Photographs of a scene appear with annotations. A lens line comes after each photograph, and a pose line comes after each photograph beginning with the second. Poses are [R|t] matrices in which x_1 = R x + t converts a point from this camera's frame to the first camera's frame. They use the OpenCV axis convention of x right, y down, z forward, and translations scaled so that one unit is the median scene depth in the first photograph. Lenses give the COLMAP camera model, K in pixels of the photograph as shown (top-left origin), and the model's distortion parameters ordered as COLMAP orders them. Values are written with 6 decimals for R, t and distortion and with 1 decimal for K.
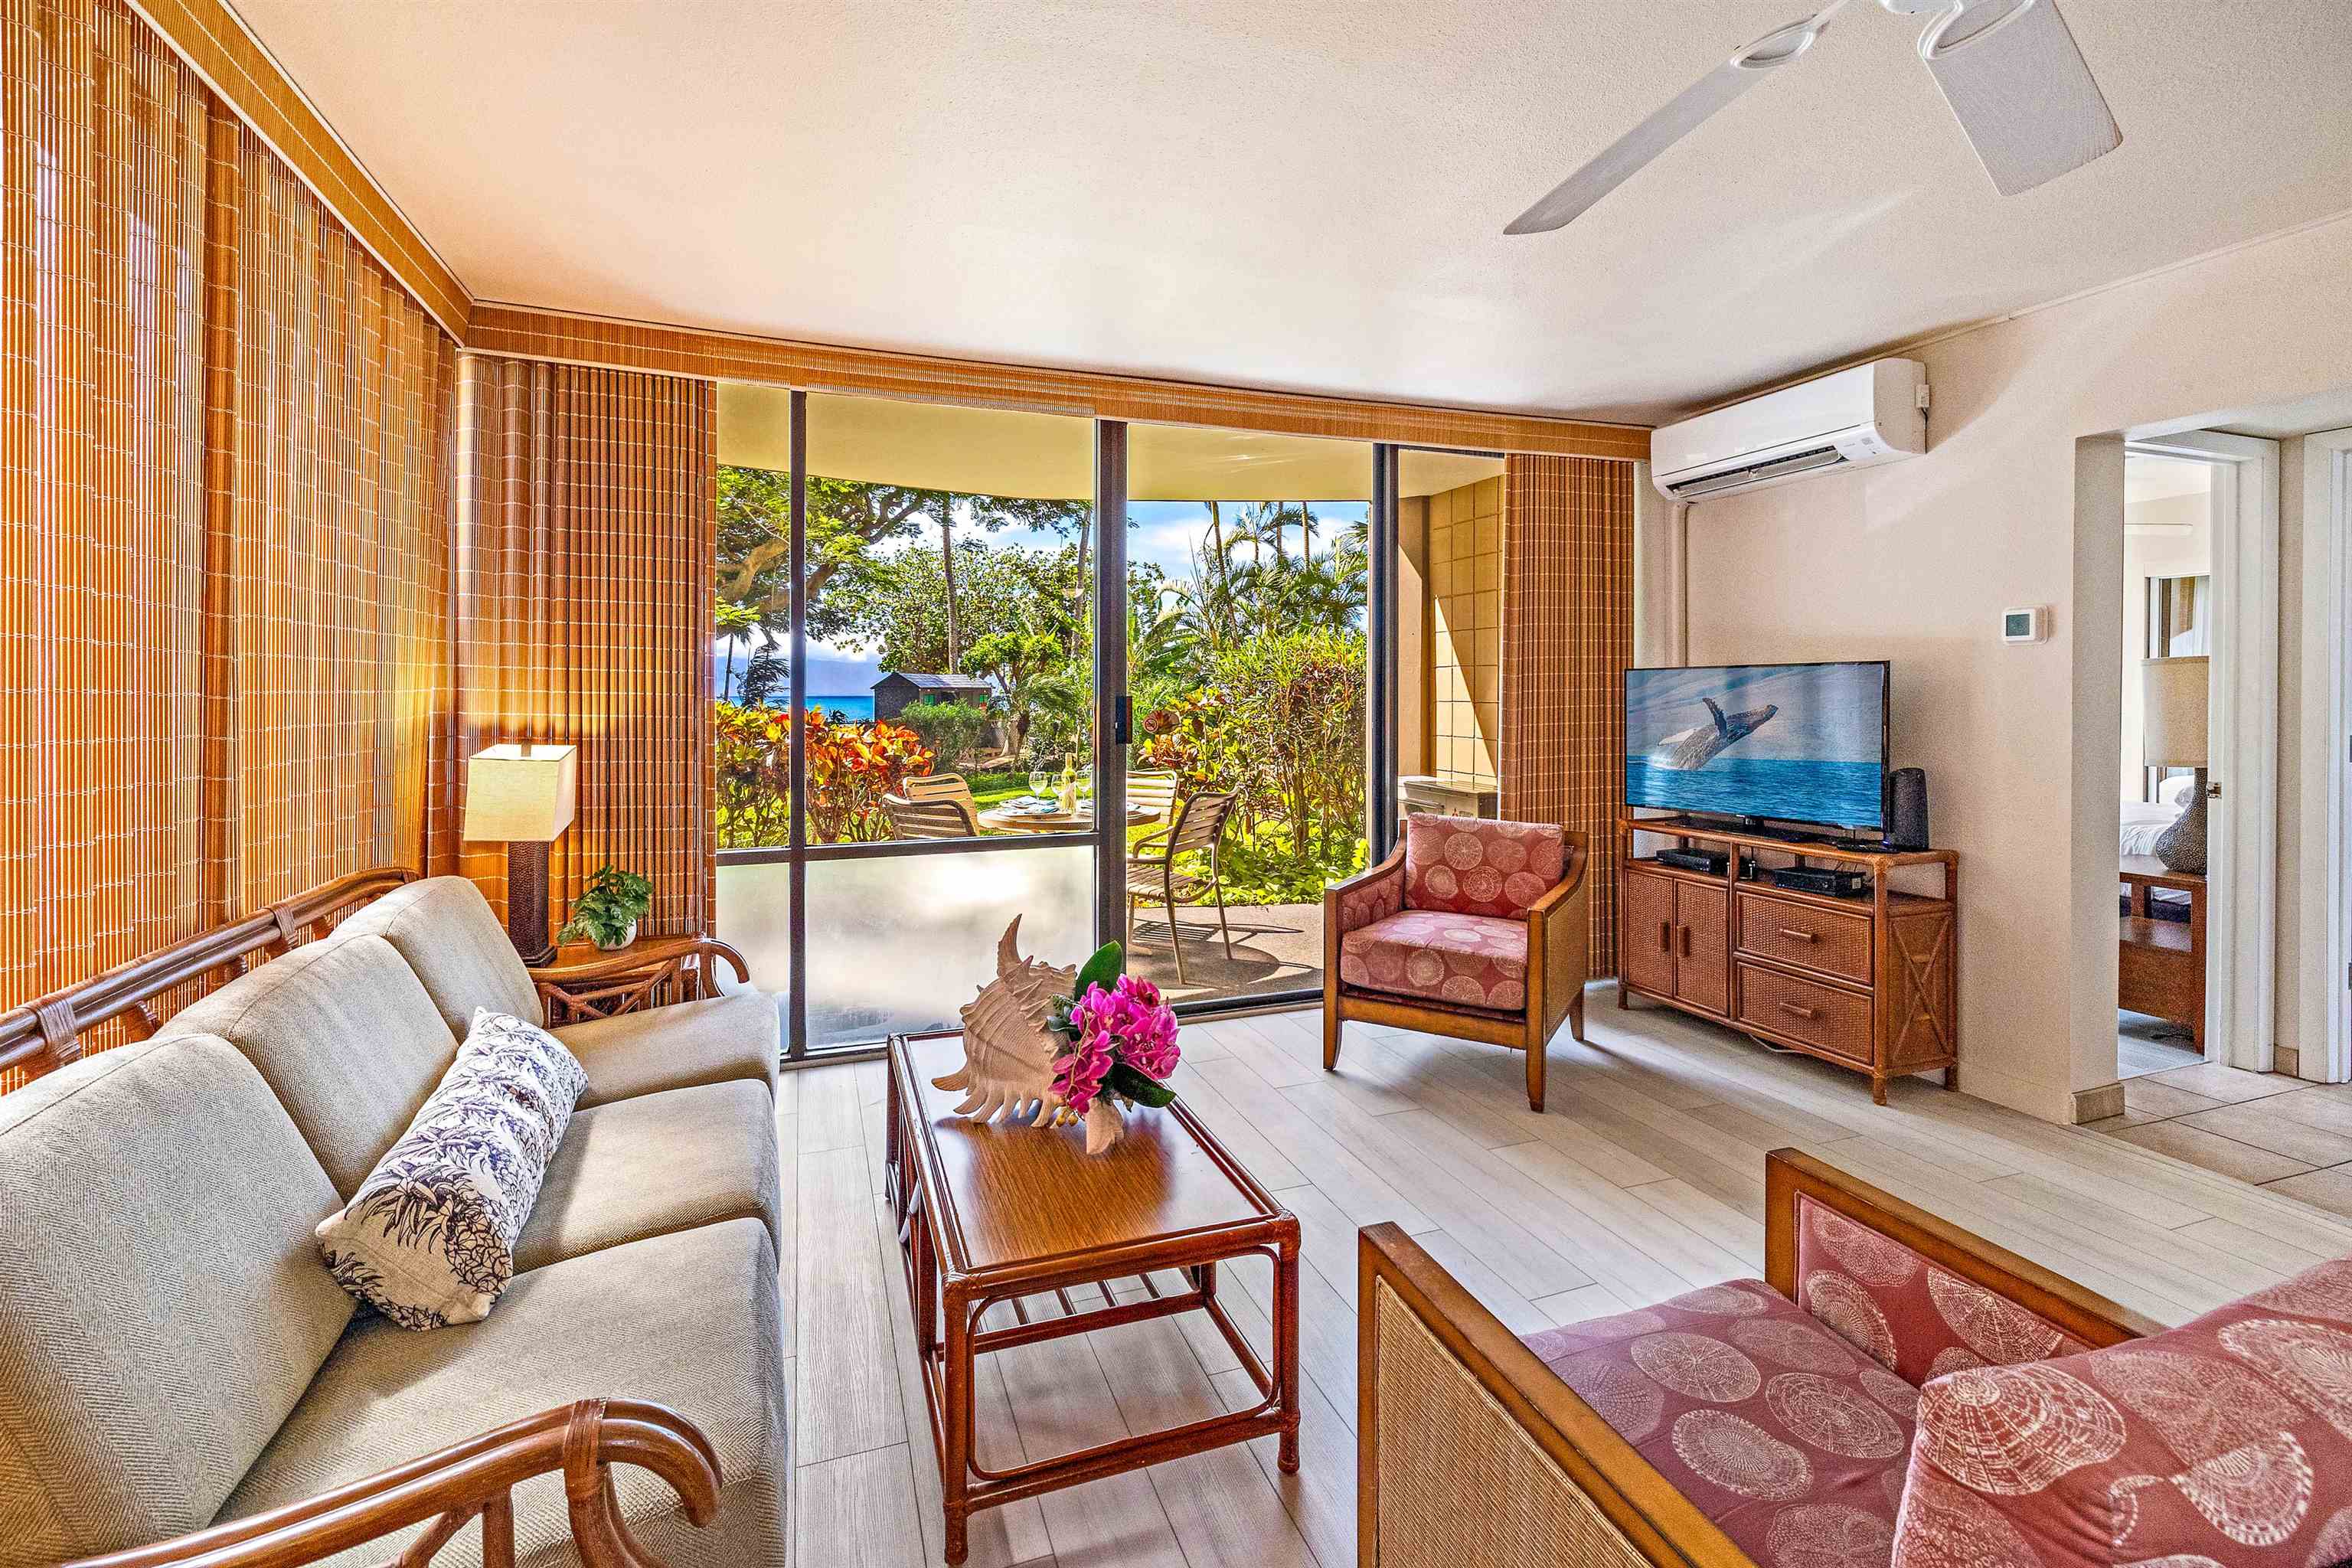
lens RADIAL K [[1020.2, 0, 1202.2], [0, 1020.2, 701.1], [0, 0, 1]] dist [-0.000679, 0.000045]
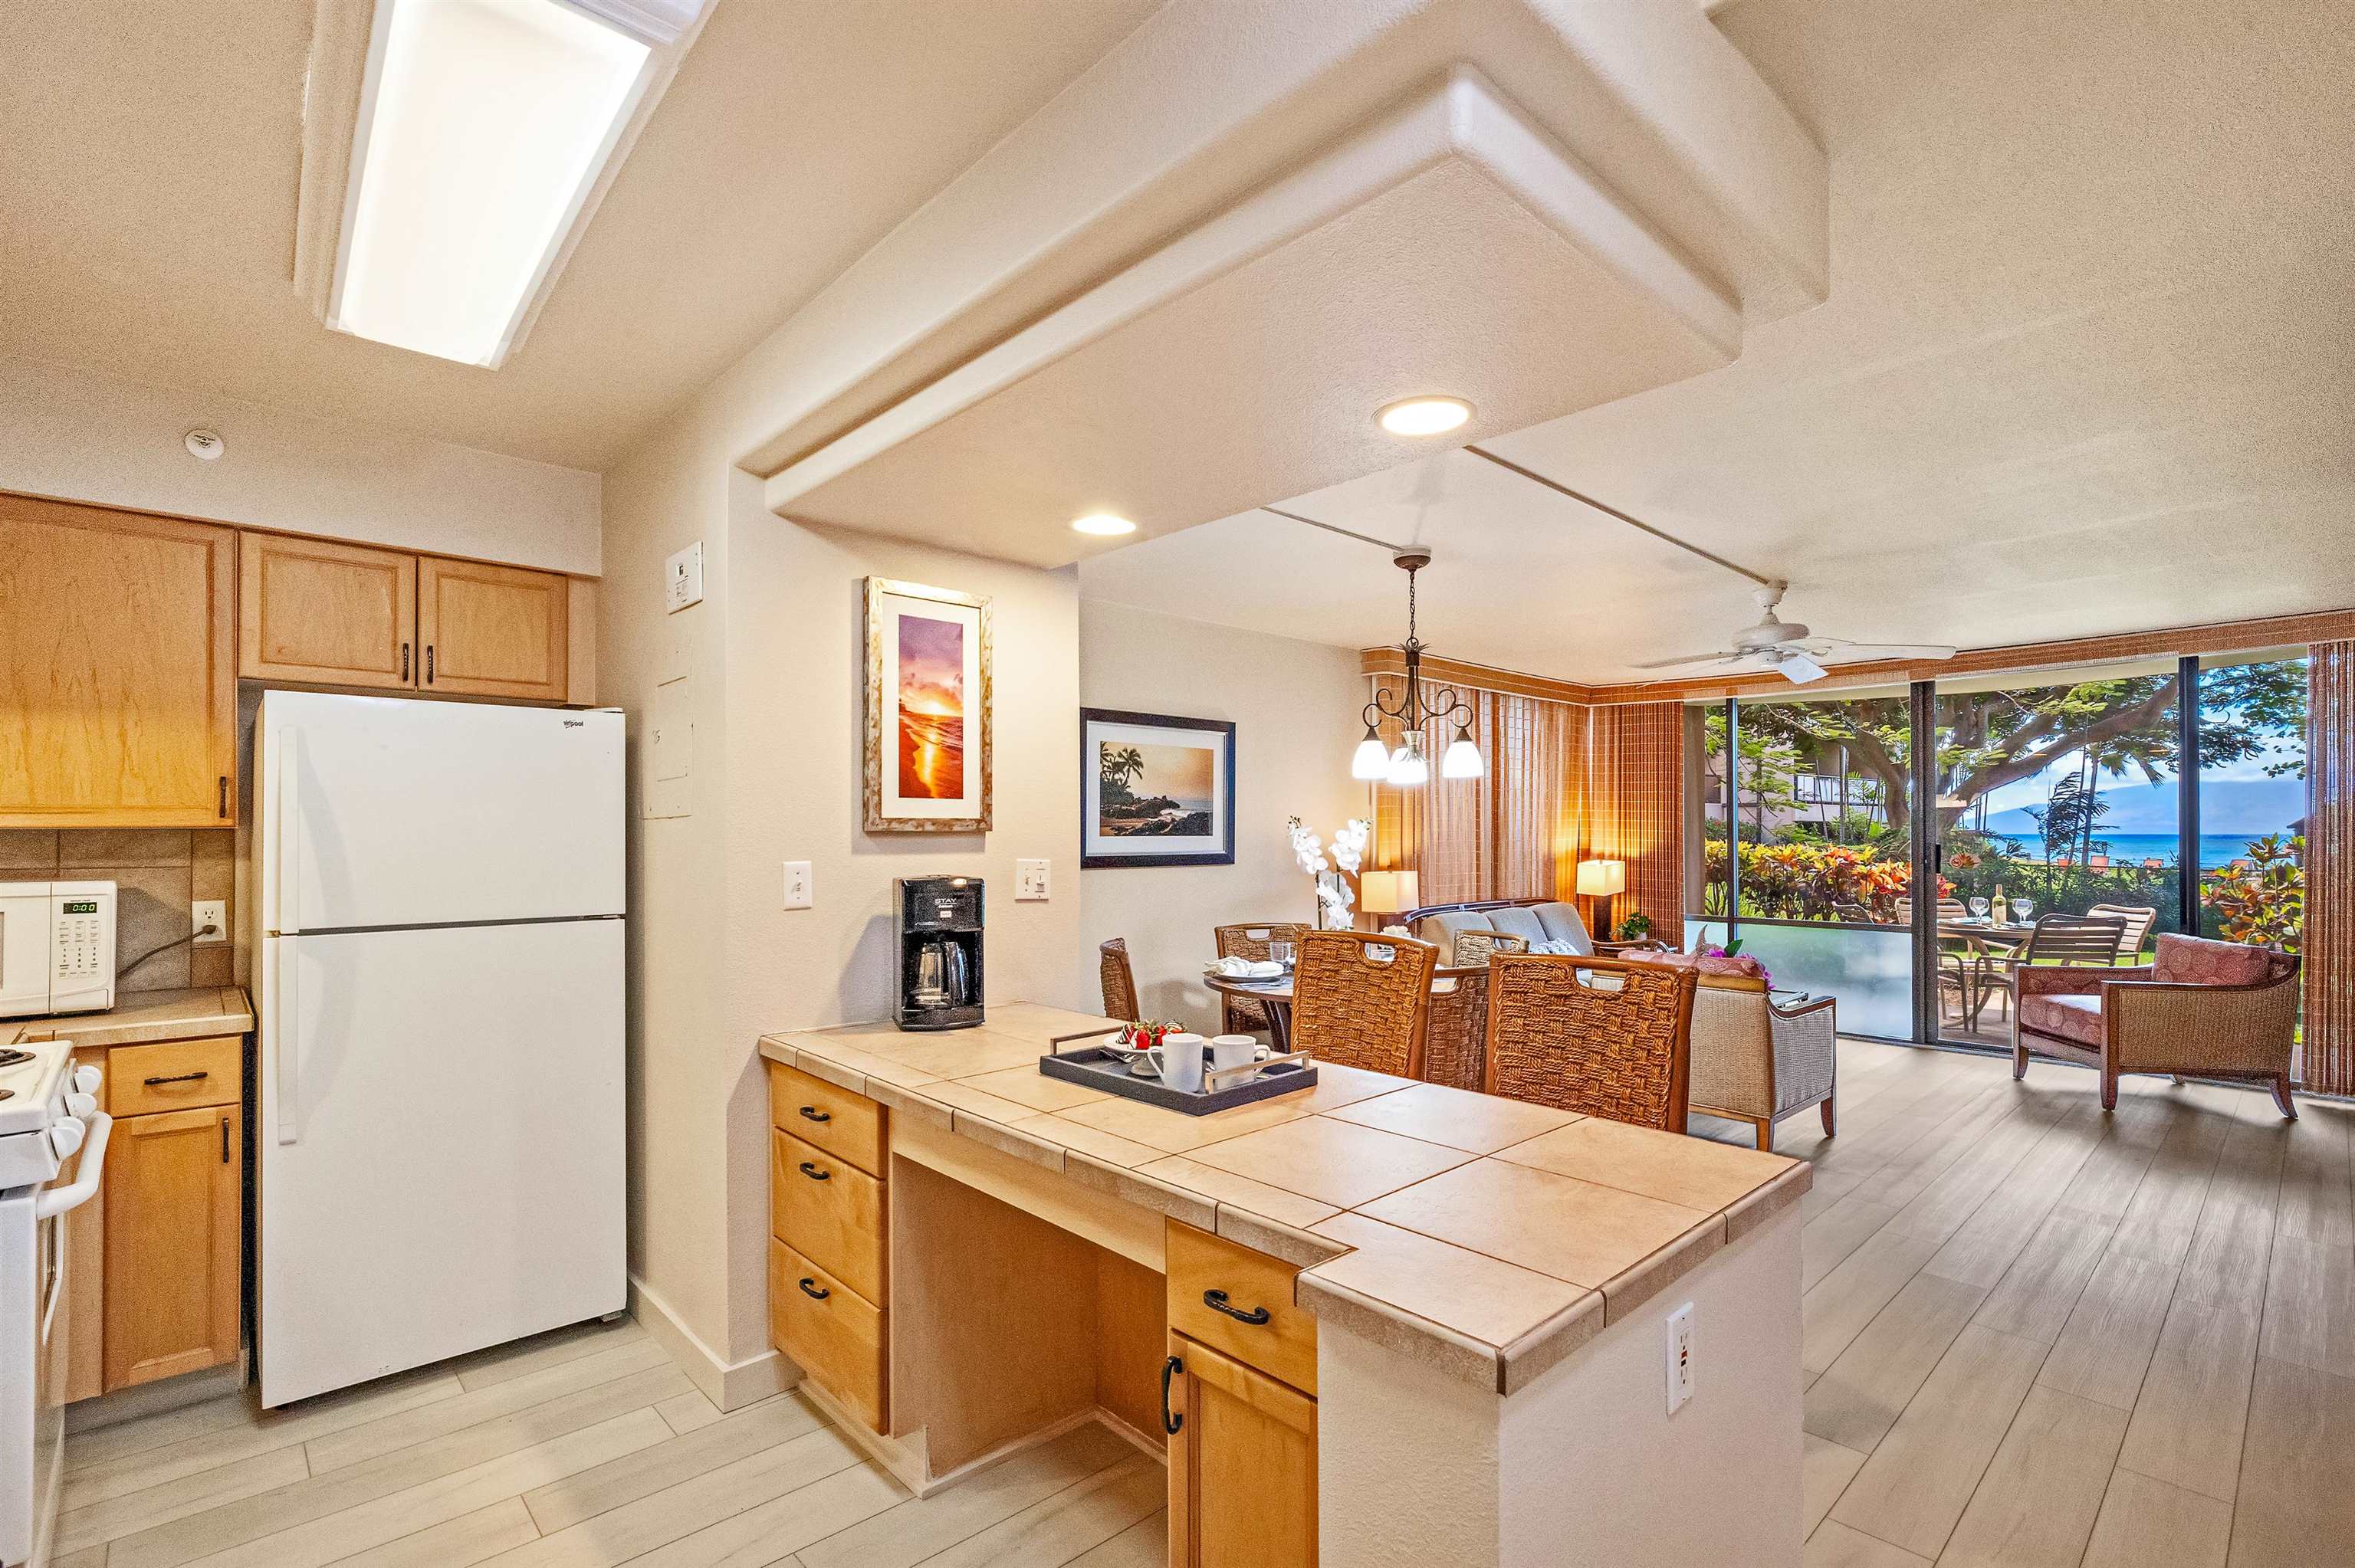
lens RADIAL K [[1112.6, 0, 1148.1], [0, 1112.6, 825.6], [0, 0, 1]] dist [-0.002122, 0.000928]
pose [[0.390469, -0.004719, -0.920604, 1.232839], [-0.008327, 0.999928, -0.008657, -0.009335], [0.920578, 0.011046, 0.390402, -0.966388]]
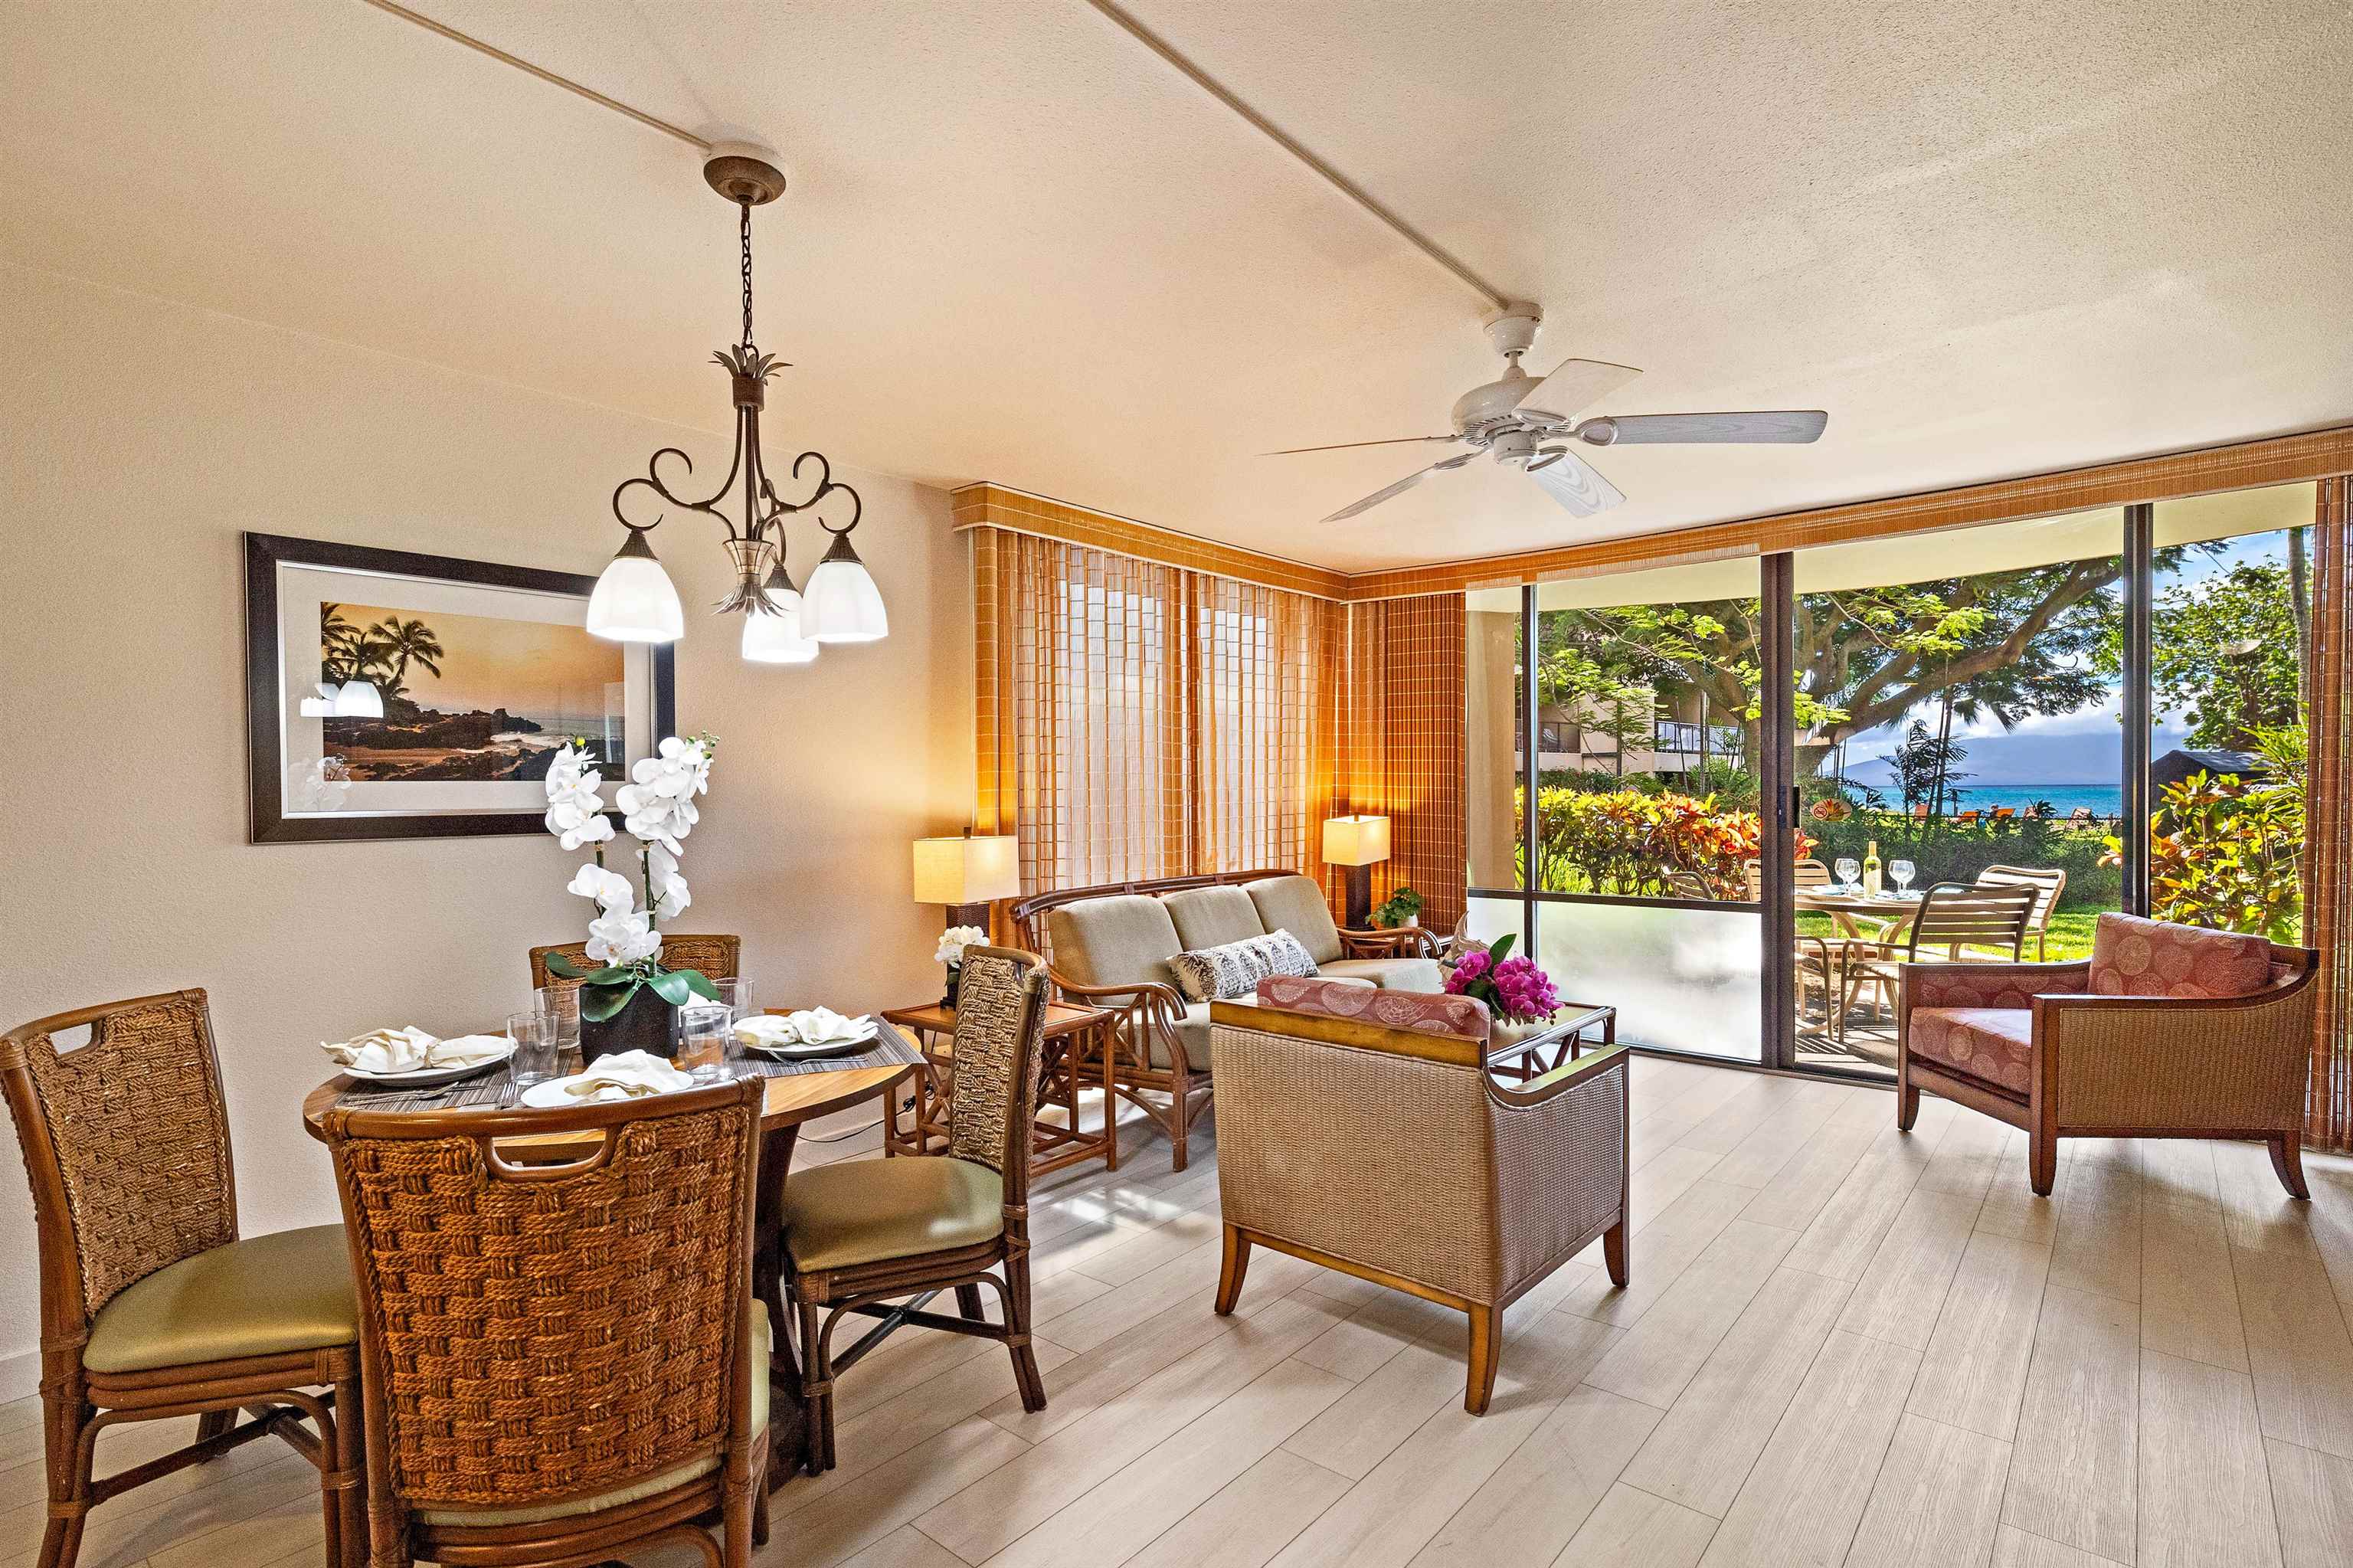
lens RADIAL K [[1165.6, 0, 1145.6], [0, 1165.6, 805.3], [0, 0, 1]] dist [-0.006602, 0.002712]
pose [[0.486218, 0.007716, -0.873804, 0.829302], [0.001065, 0.999955, 0.009423, 0.003507], [0.873837, -0.005512, 0.486188, -0.306430]]
